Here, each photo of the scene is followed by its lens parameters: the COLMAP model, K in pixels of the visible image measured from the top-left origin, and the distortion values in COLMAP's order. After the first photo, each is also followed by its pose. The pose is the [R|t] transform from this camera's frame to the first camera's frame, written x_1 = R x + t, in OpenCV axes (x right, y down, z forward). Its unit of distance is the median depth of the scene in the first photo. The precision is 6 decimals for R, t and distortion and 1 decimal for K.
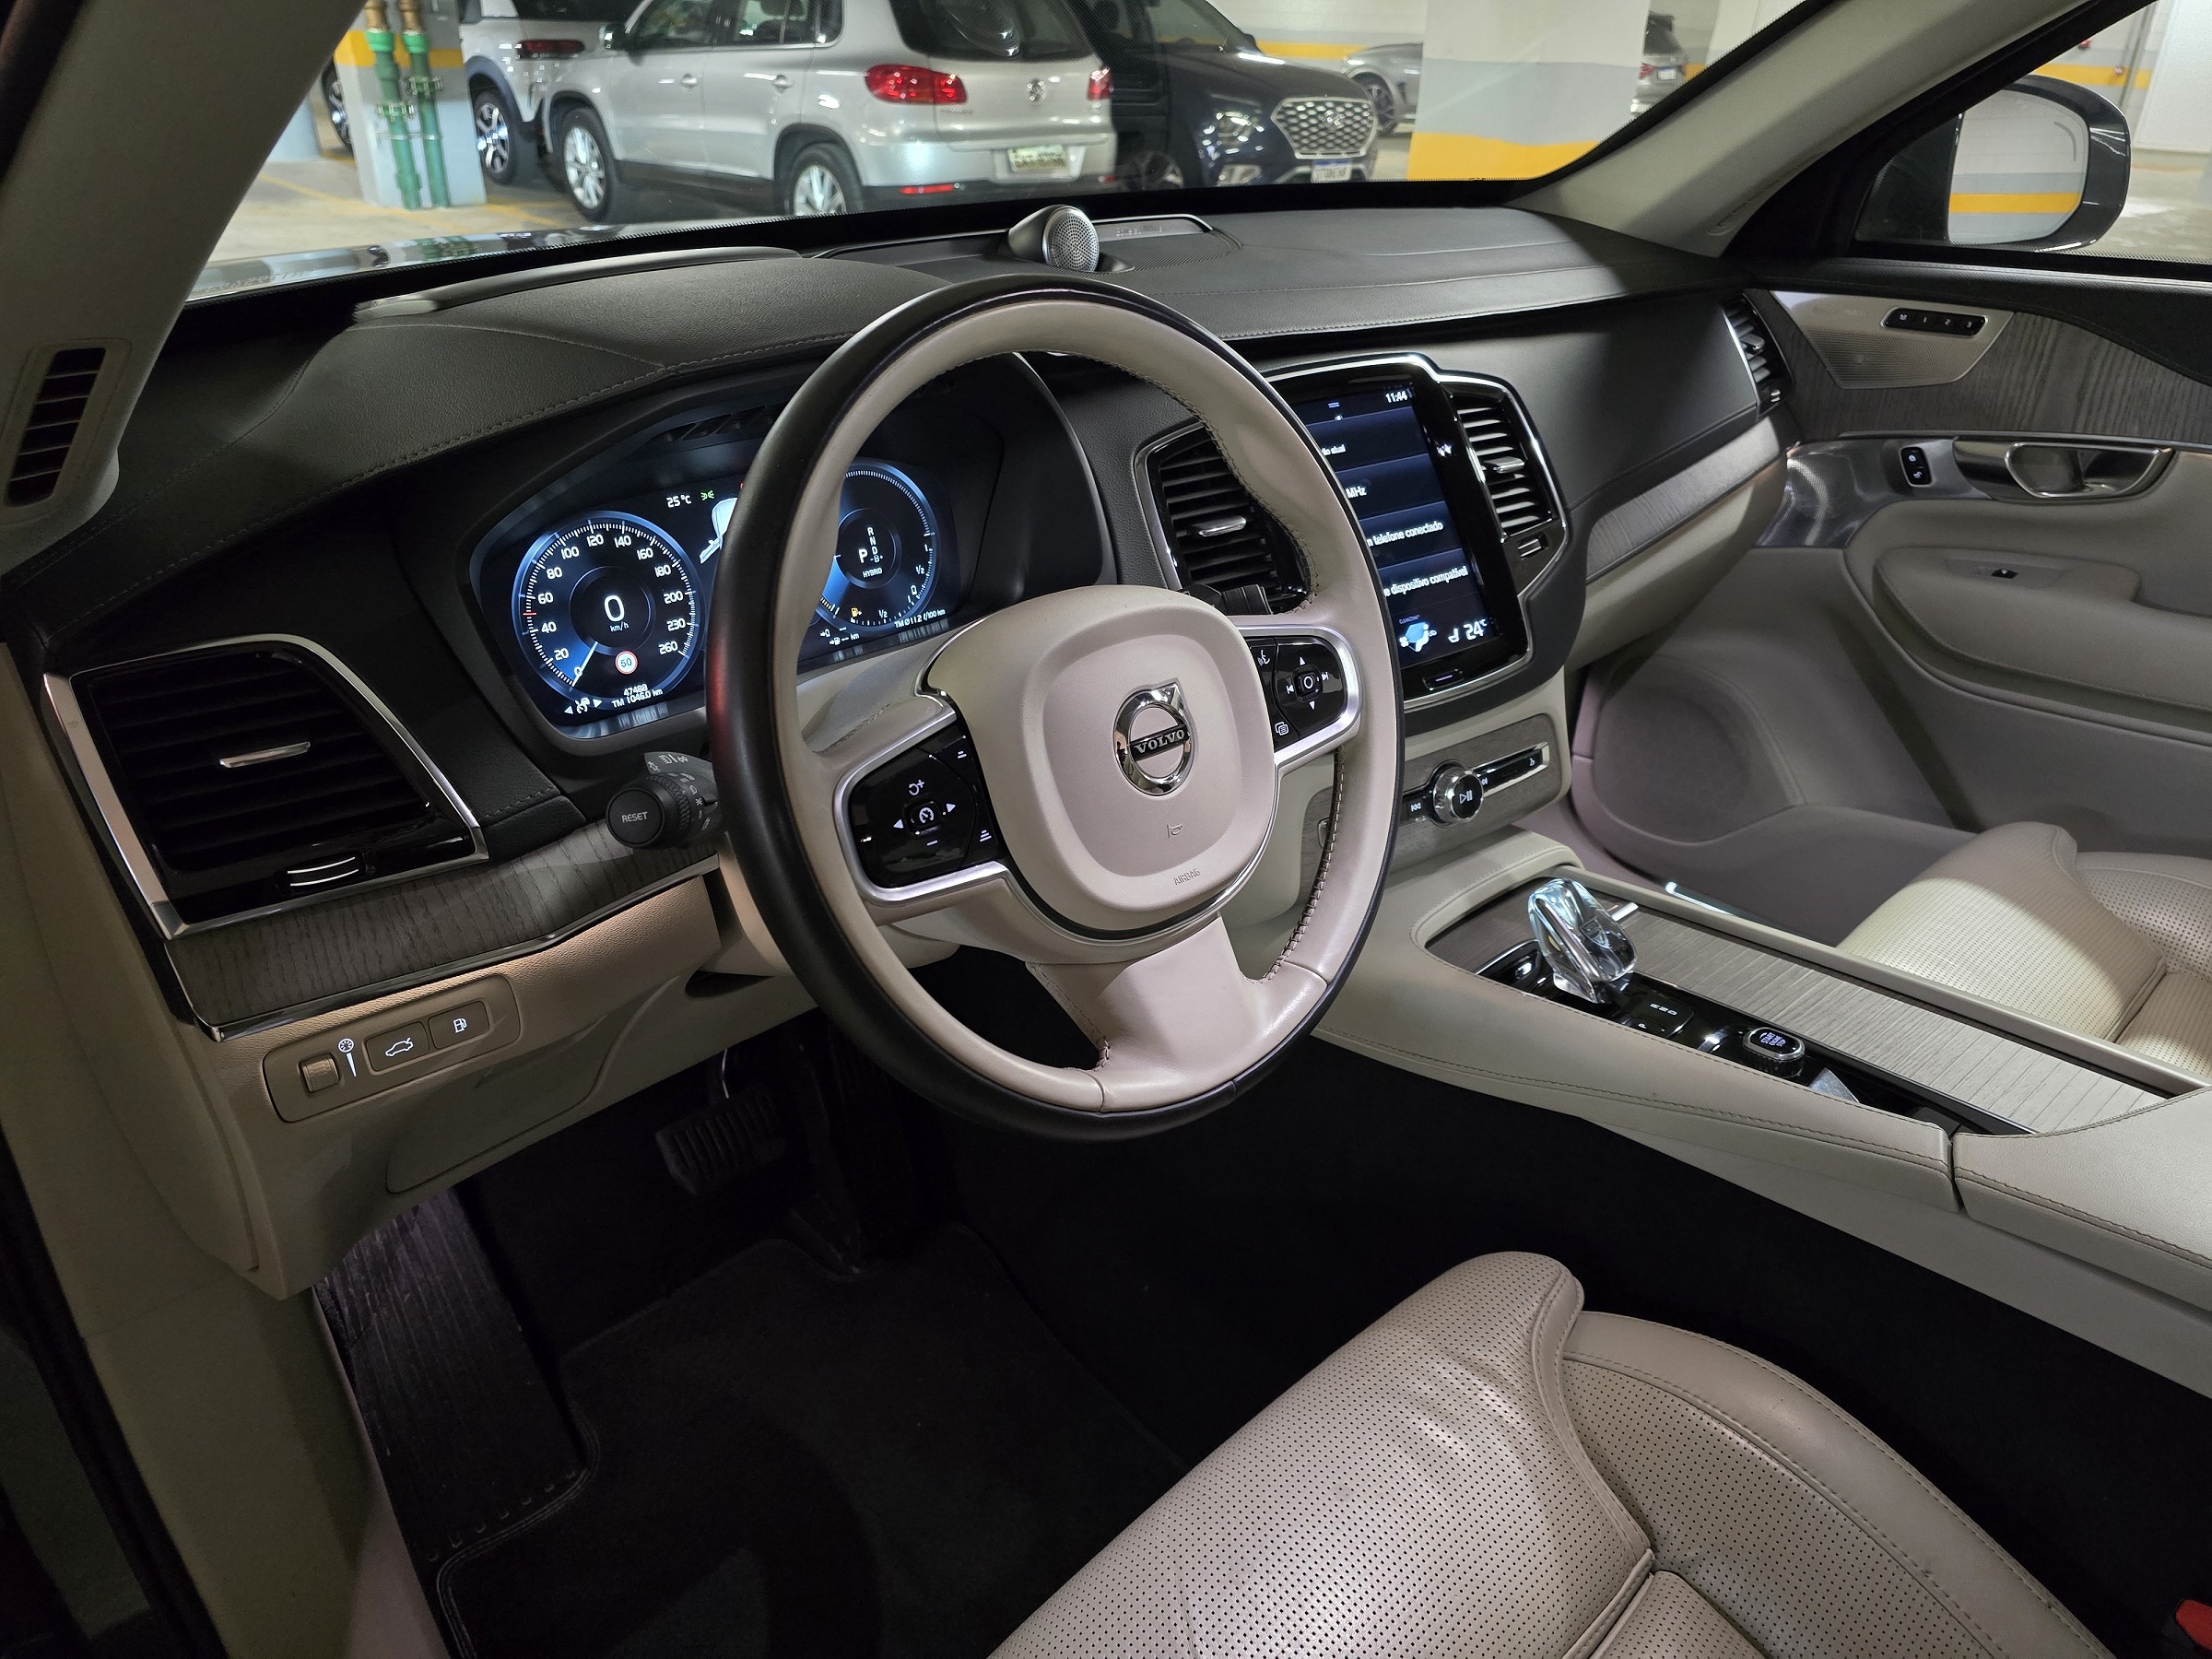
lens RADIAL K [[1490.8, 0, 1111.3], [0, 1490.8, 816.4], [0, 0, 1]] dist [0.056547, -0.055405]
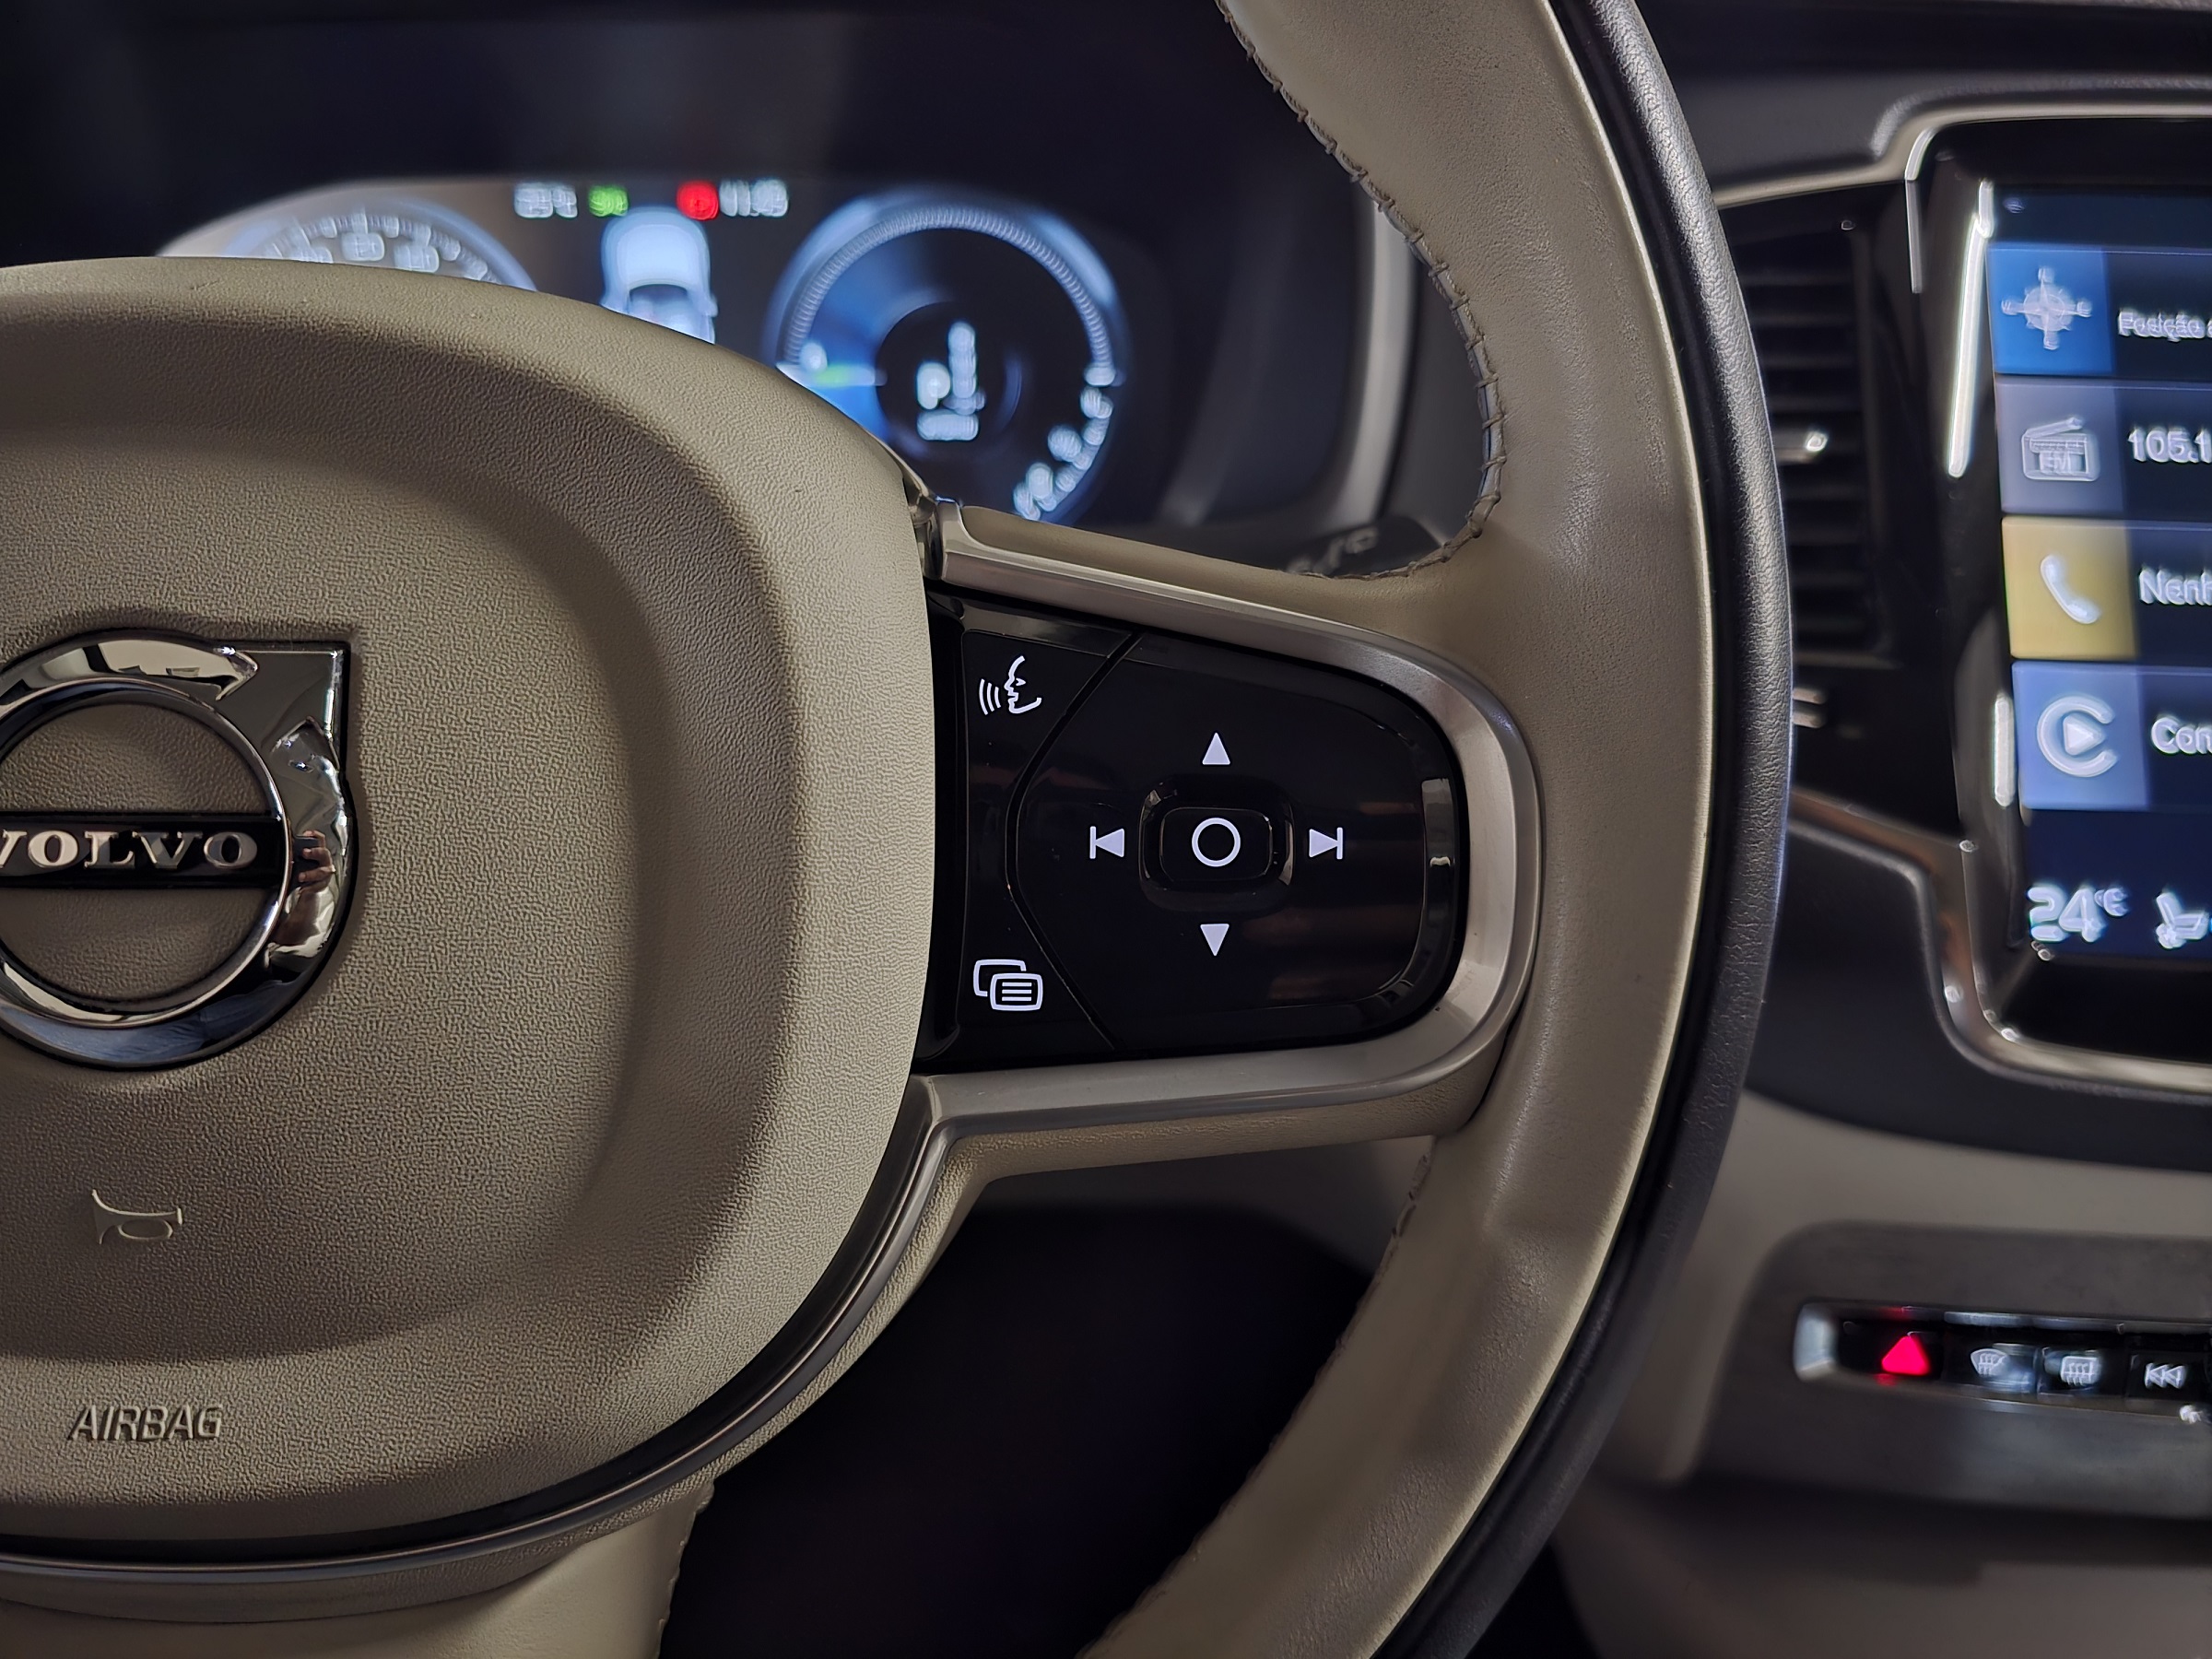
lens RADIAL K [[1600.5, 0, 1101.6], [0, 1600.5, 809.7], [0, 0, 1]] dist [-0.029087, 0.003770]
pose [[0.783211, 0.261424, -0.564125, 0.201913], [-0.290284, 0.956102, 0.040052, -0.080005], [0.549832, 0.132387, 0.824717, 0.620274]]
